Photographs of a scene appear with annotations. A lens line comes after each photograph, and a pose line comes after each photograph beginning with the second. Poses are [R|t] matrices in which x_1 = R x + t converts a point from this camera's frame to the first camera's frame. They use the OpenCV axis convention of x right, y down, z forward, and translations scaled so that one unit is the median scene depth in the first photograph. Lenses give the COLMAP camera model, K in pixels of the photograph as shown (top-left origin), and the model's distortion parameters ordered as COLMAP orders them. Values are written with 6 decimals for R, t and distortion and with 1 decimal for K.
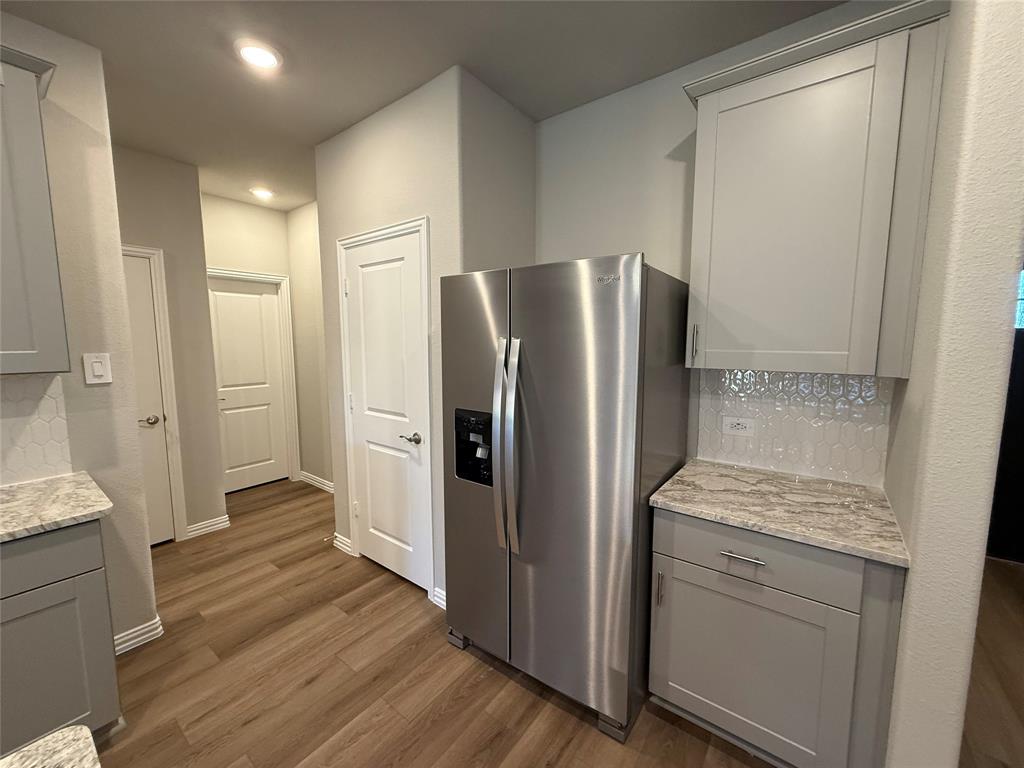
lens RADIAL K [[406.8, 0, 511.8], [0, 406.8, 382.8], [0, 0, 1]] dist [0.008838, 0.000583]
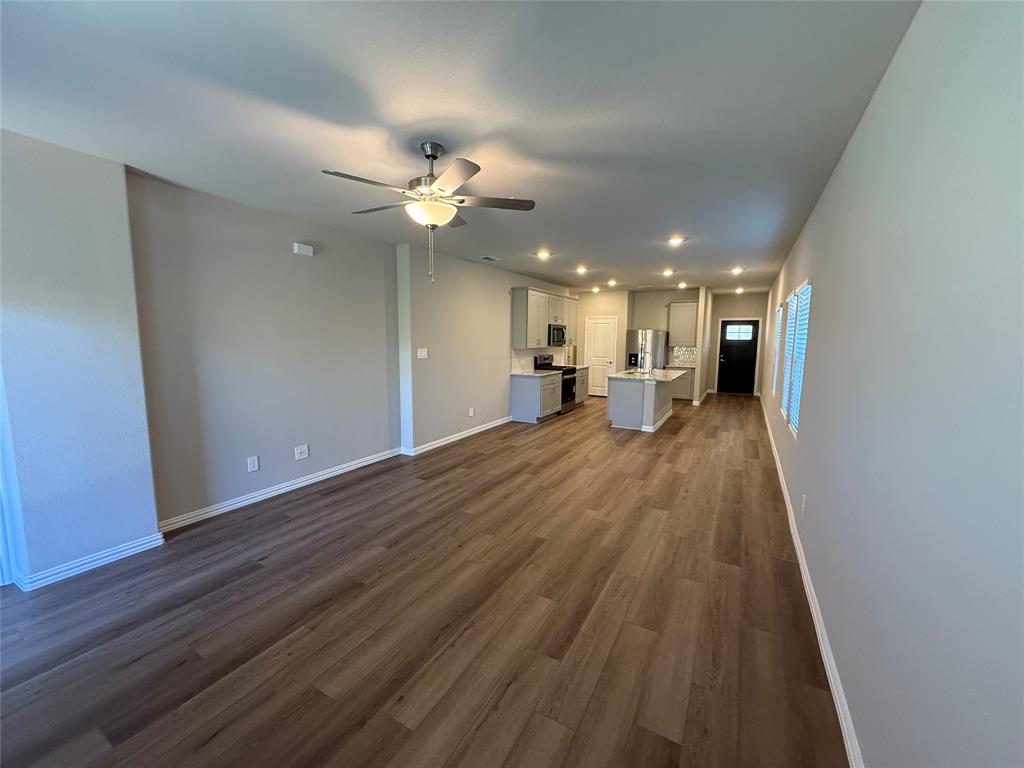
lens RADIAL K [[406.8, 0, 518.4], [0, 406.8, 386.8], [0, 0, 1]] dist [0.008838, 0.000583]
pose [[0.989480, -0.007108, 0.144494, -2.352069], [0.005172, 0.999892, 0.013769, 0.417703], [-0.144576, -0.012876, 0.989410, -4.122089]]
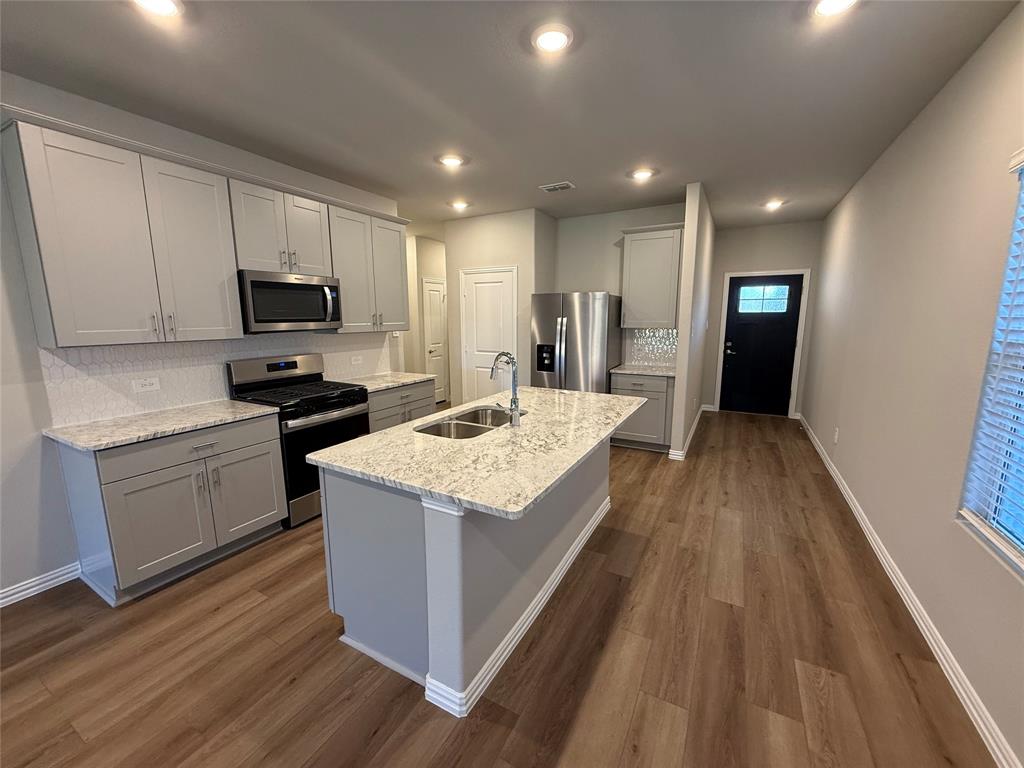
lens RADIAL K [[406.8, 0, 509.8], [0, 406.8, 384.3], [0, 0, 1]] dist [0.008838, 0.000583]
pose [[0.990162, -0.024825, 0.137703, -0.658661], [0.016980, 0.998180, 0.057860, 0.159702], [-0.138889, -0.054953, 0.988782, -1.528603]]
